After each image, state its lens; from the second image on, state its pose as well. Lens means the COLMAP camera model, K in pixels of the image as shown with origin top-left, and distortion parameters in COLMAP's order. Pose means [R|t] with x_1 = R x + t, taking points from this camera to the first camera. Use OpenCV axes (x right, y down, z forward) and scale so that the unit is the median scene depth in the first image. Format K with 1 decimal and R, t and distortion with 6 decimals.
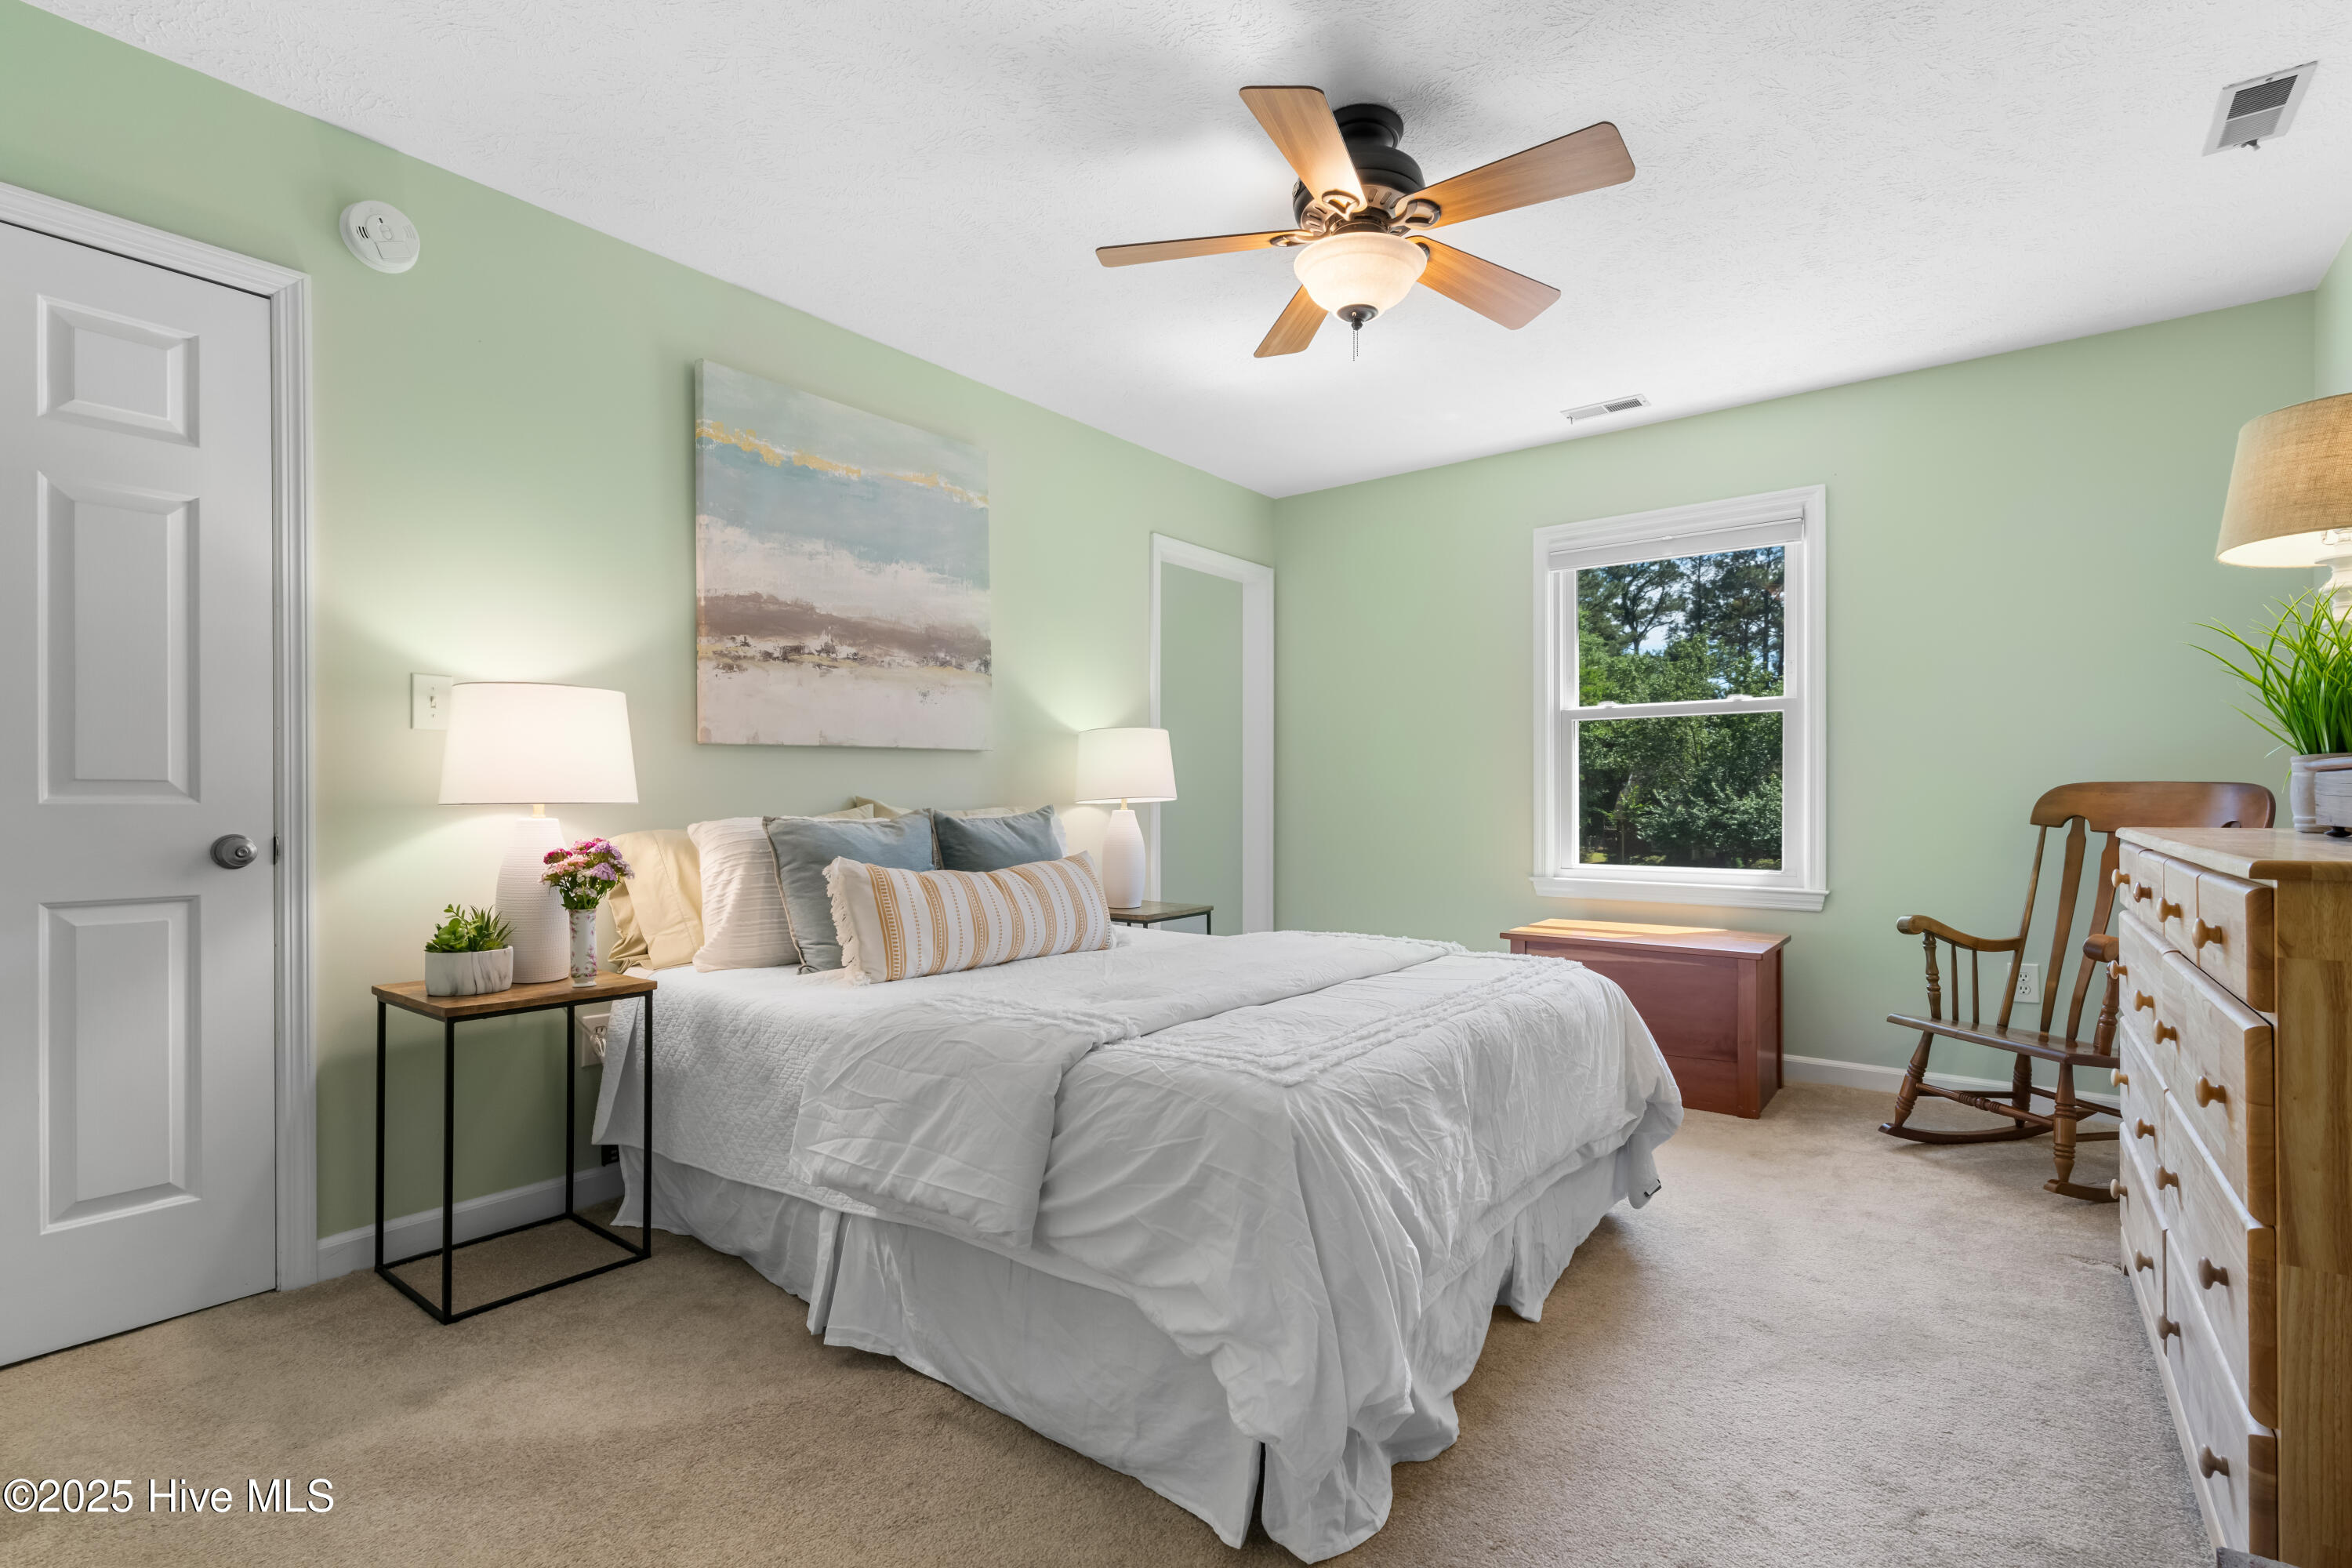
lens RADIAL K [[1082.9, 0, 1186.0], [0, 1082.9, 790.7], [0, 0, 1]] dist [-0.003441, -0.000096]
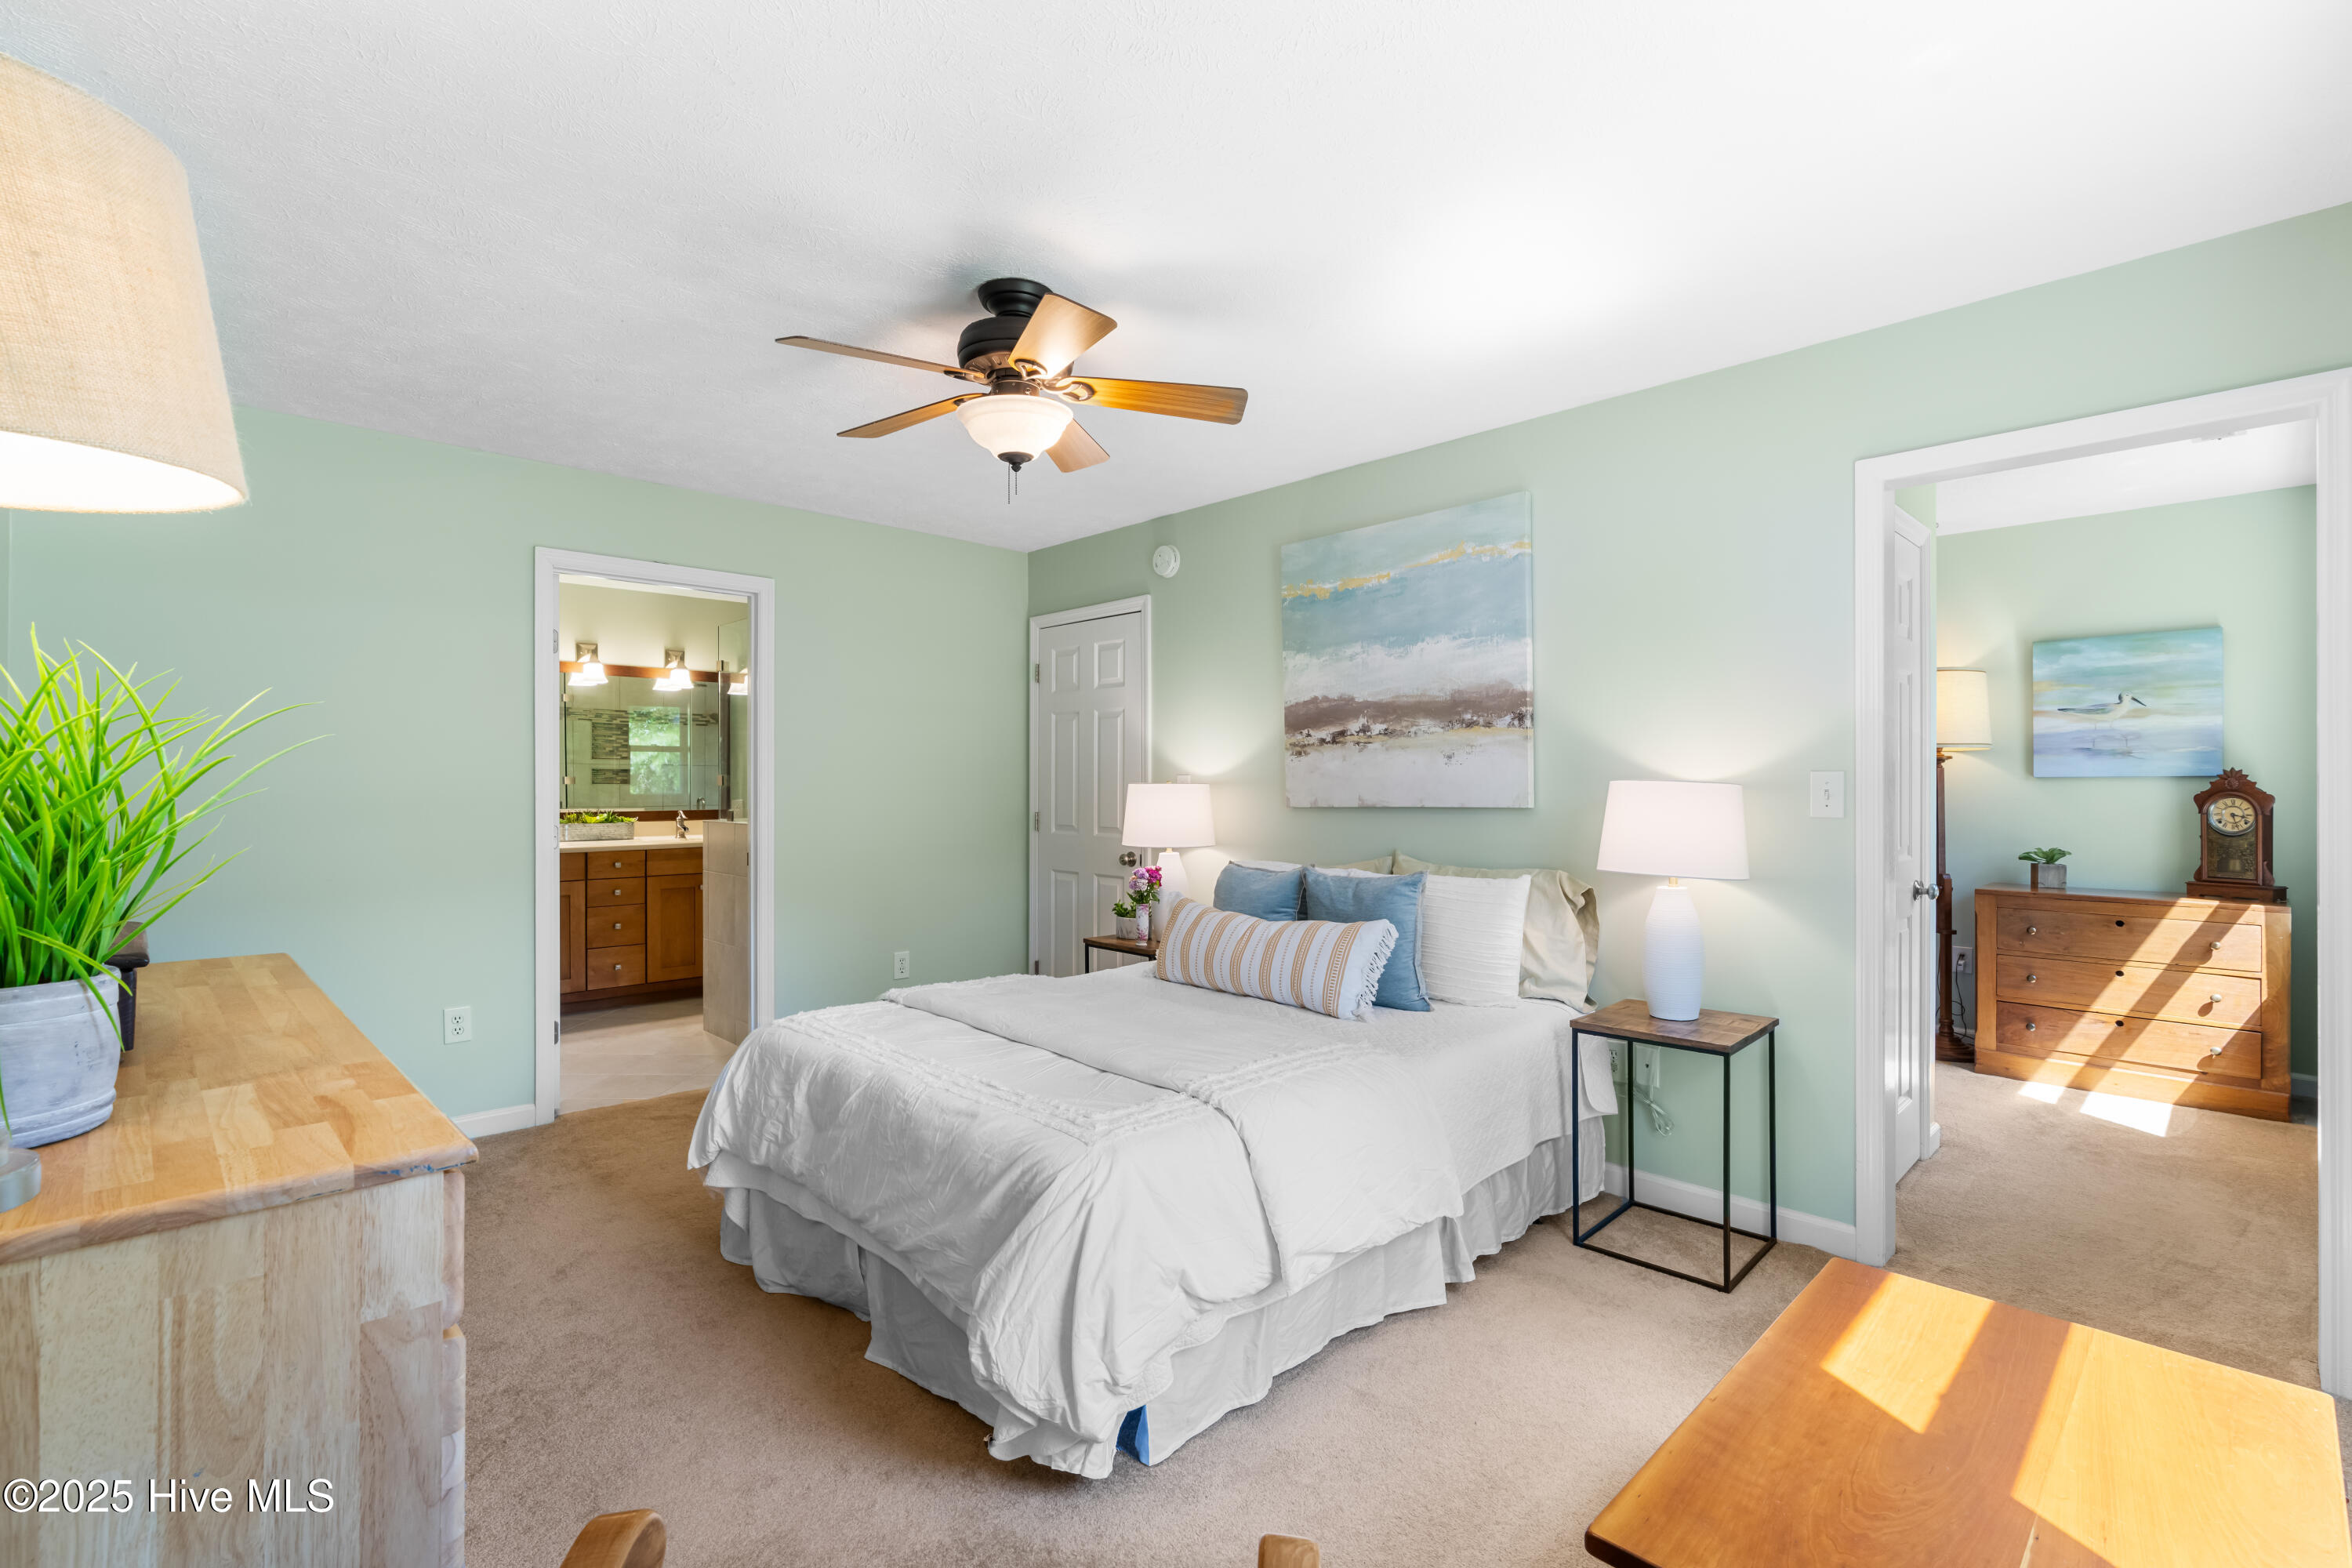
lens RADIAL K [[1061.6, 0, 1172.9], [0, 1061.6, 771.7], [0, 0, 1]] dist [-0.000285, 0.000145]
pose [[-0.150930, -0.005861, -0.988527, 0.894364], [0.009648, 0.999926, -0.007402, -0.074272], [0.988497, -0.010654, -0.150863, 0.955755]]
